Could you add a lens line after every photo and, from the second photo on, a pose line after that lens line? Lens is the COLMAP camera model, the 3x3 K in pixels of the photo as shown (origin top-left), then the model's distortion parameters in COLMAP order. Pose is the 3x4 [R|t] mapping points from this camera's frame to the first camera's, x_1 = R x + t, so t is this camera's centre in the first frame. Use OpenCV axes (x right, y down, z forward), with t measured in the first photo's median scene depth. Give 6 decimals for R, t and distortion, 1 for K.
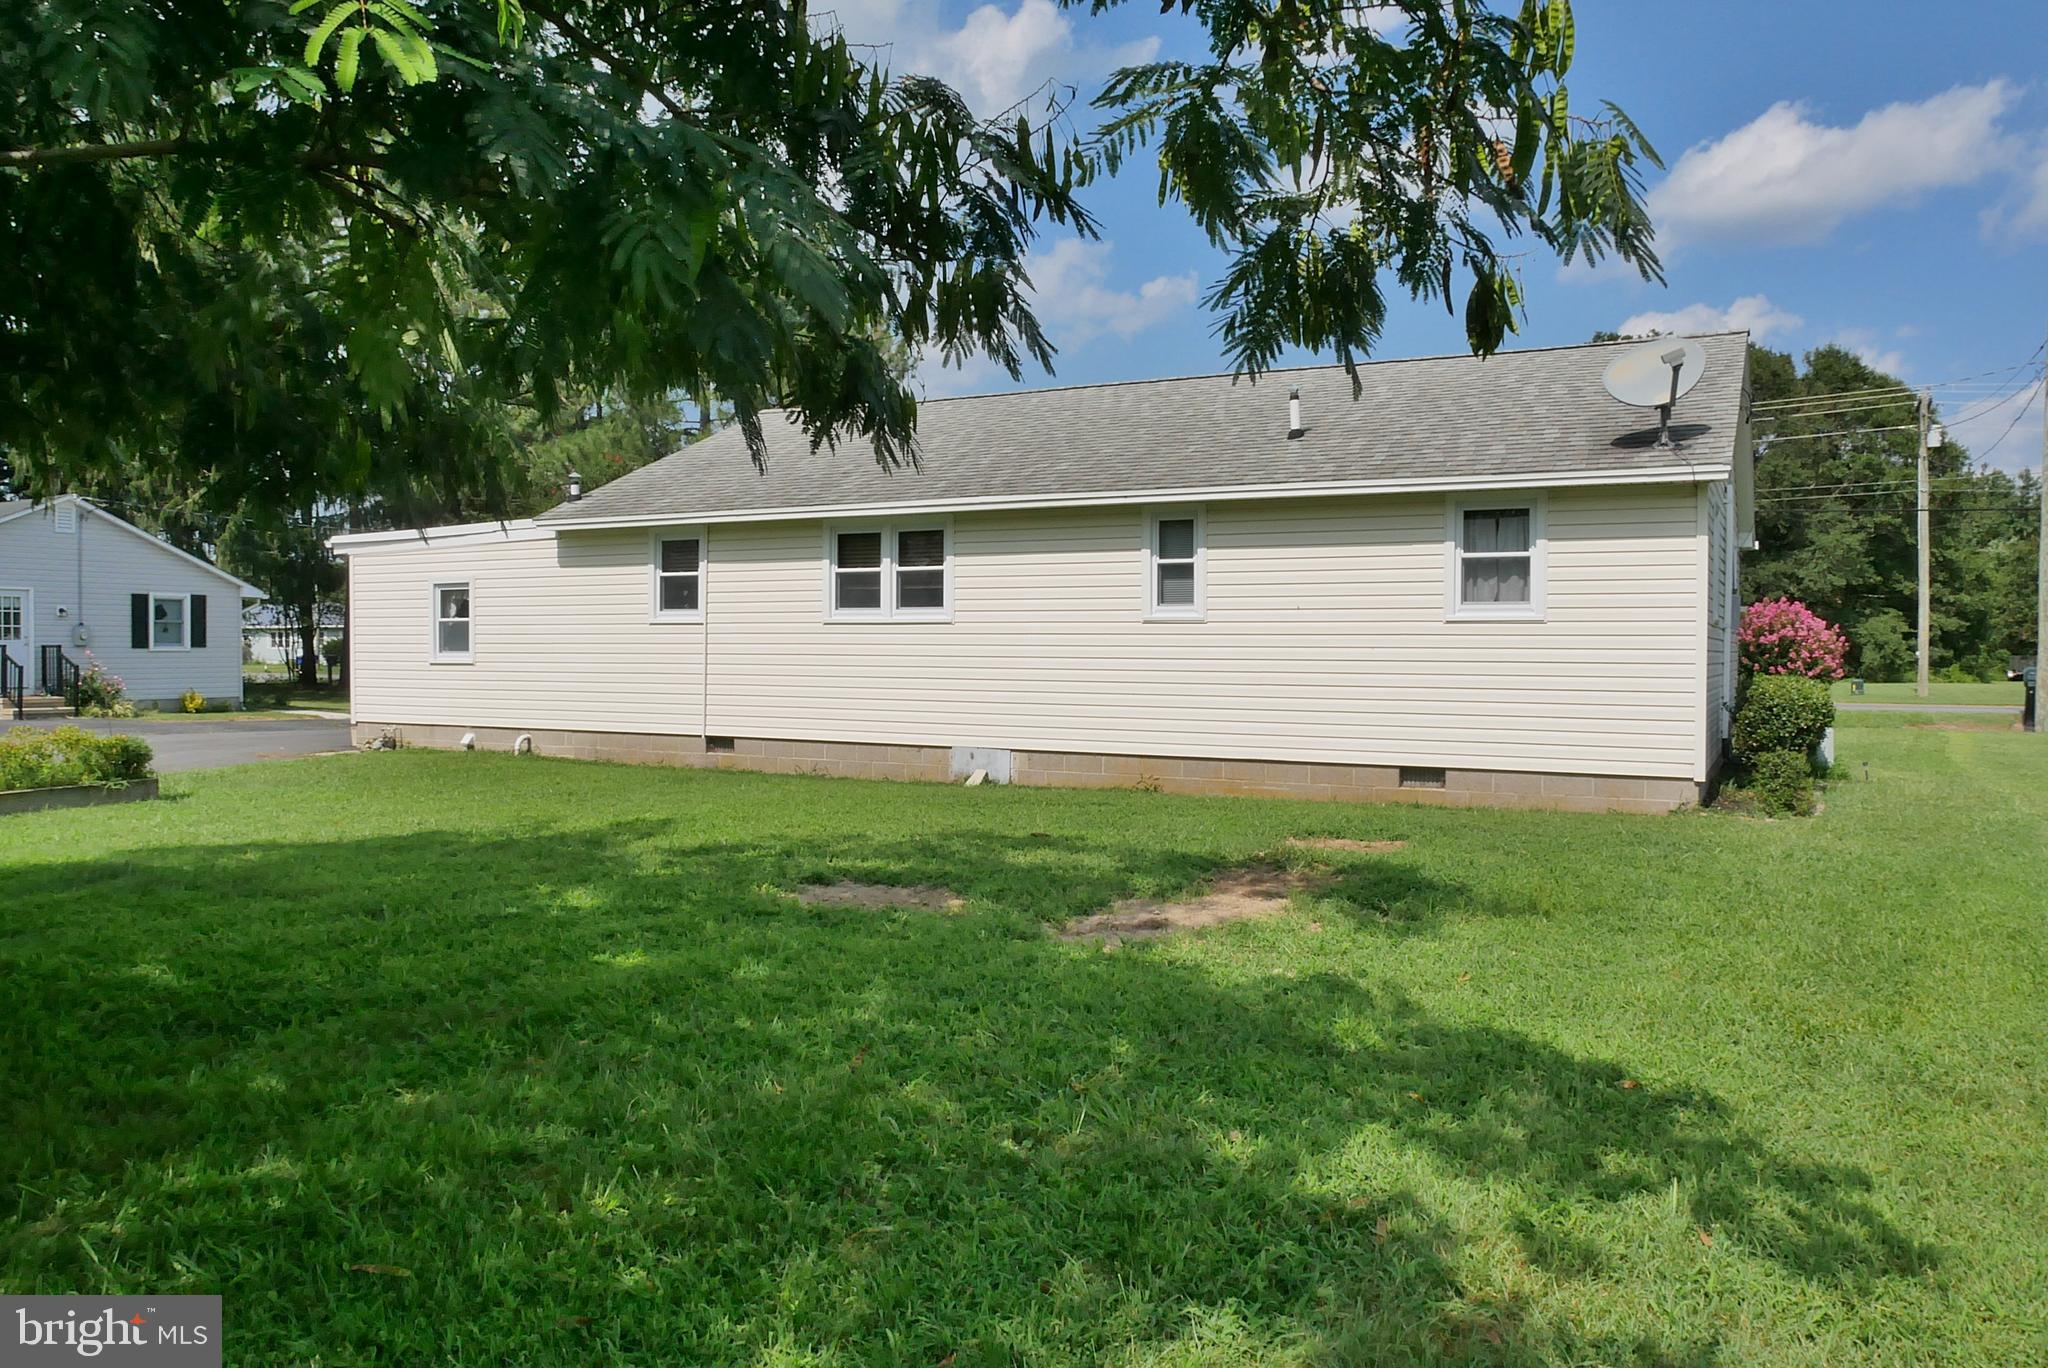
lens RADIAL K [[1473.0, 0, 1025.8], [0, 1473.0, 684.5], [0, 0, 1]] dist [-0.058581, 0.008729]
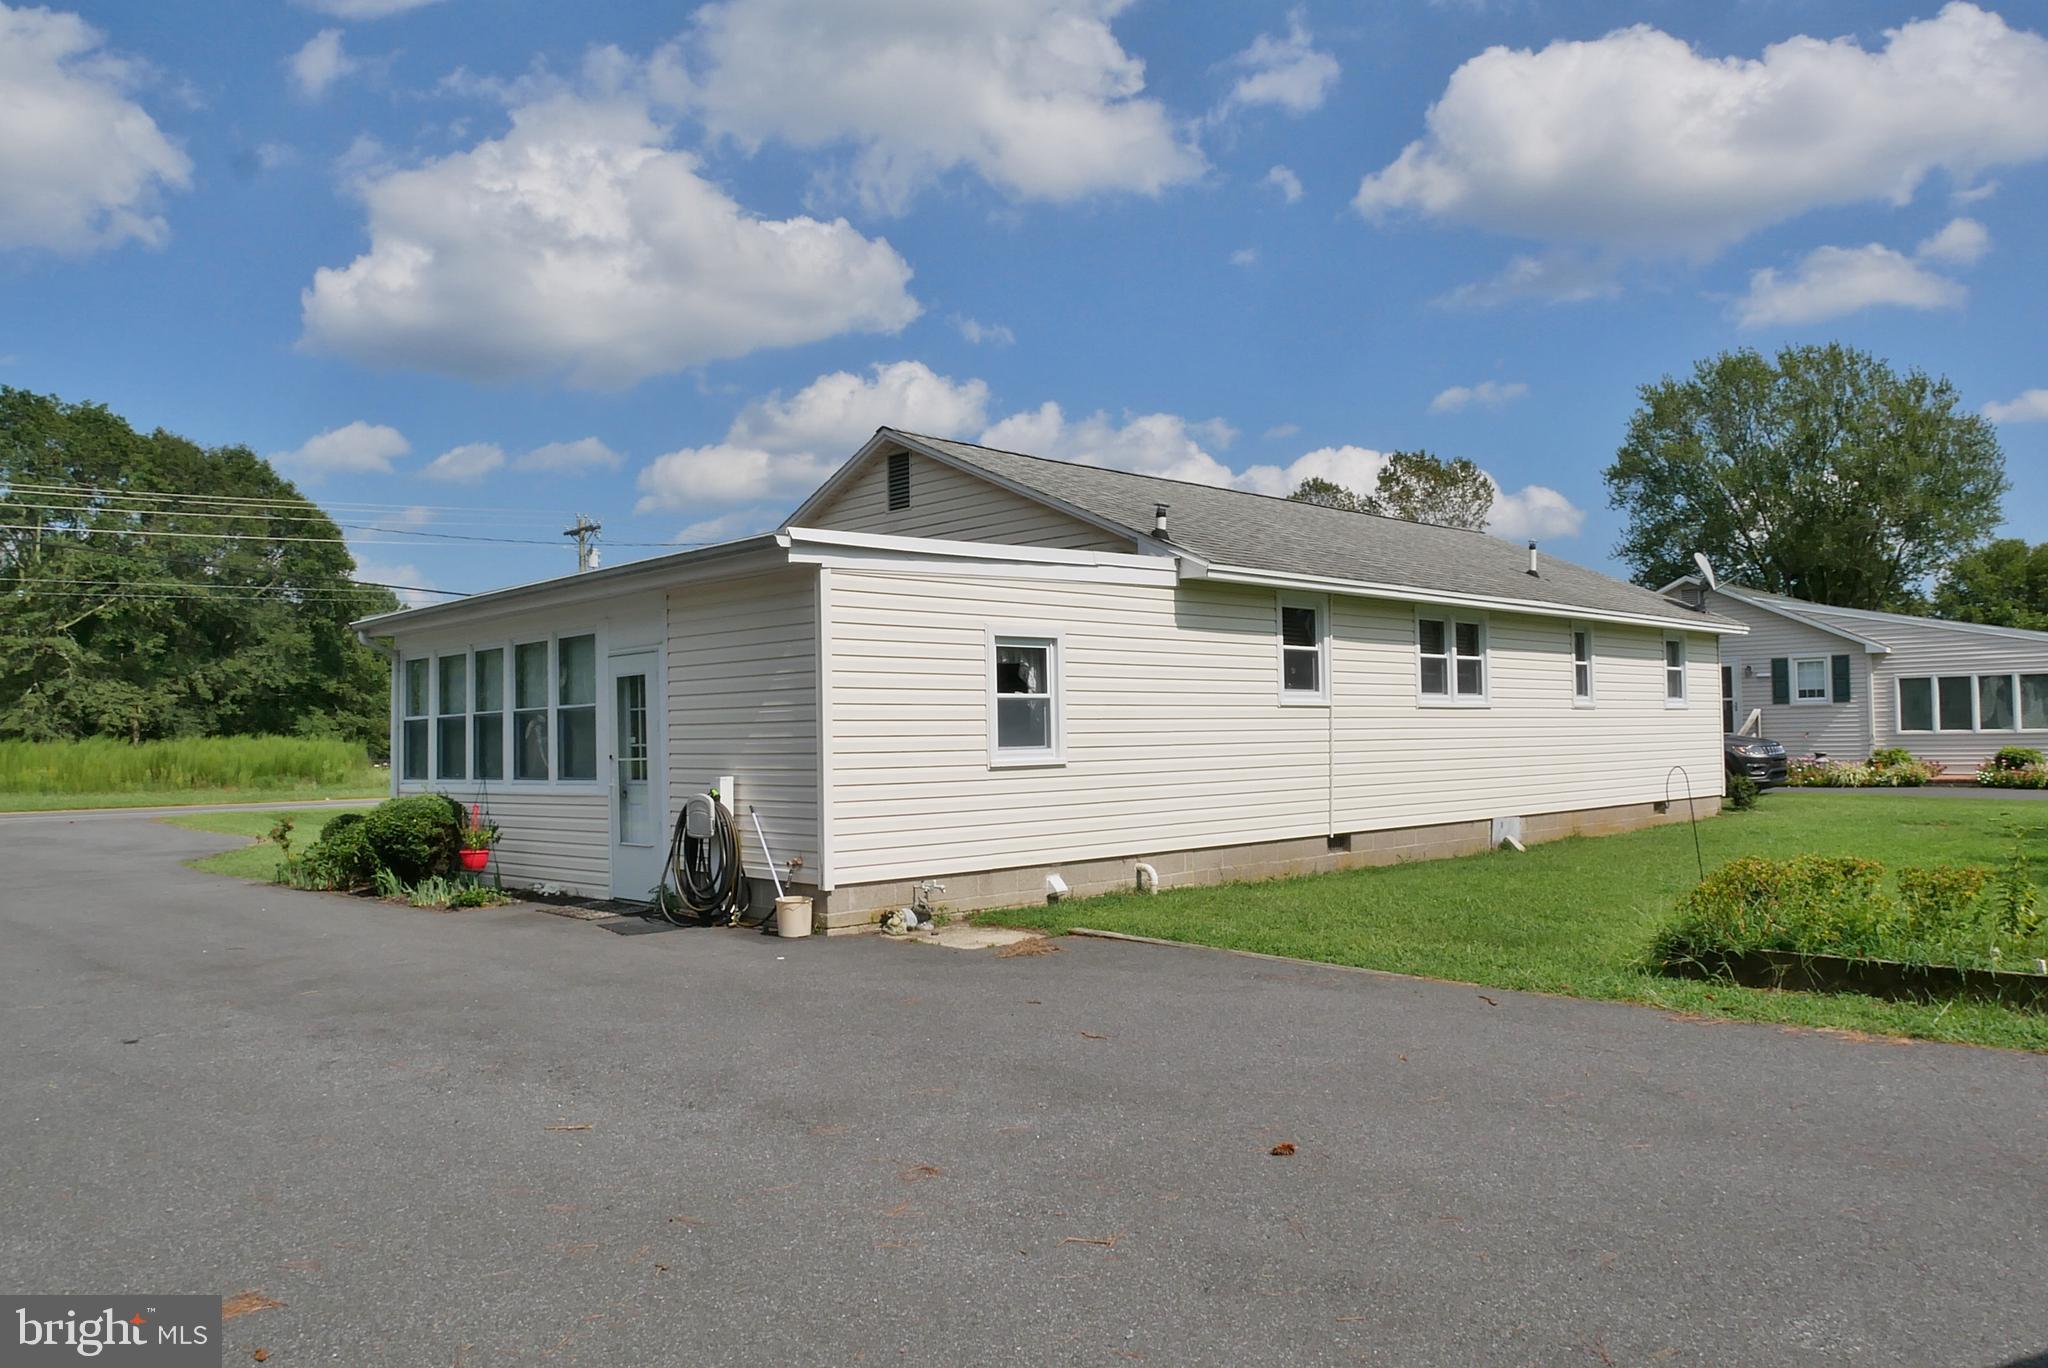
lens RADIAL K [[1473.0, 0, 1026.8], [0, 1473.0, 681.0], [0, 0, 1]] dist [-0.058581, 0.008729]
pose [[0.316664, 0.018553, 0.948356, -1.116679], [0.025222, 0.999290, -0.027972, -0.037169], [-0.948202, 0.032777, 0.315971, 0.902979]]
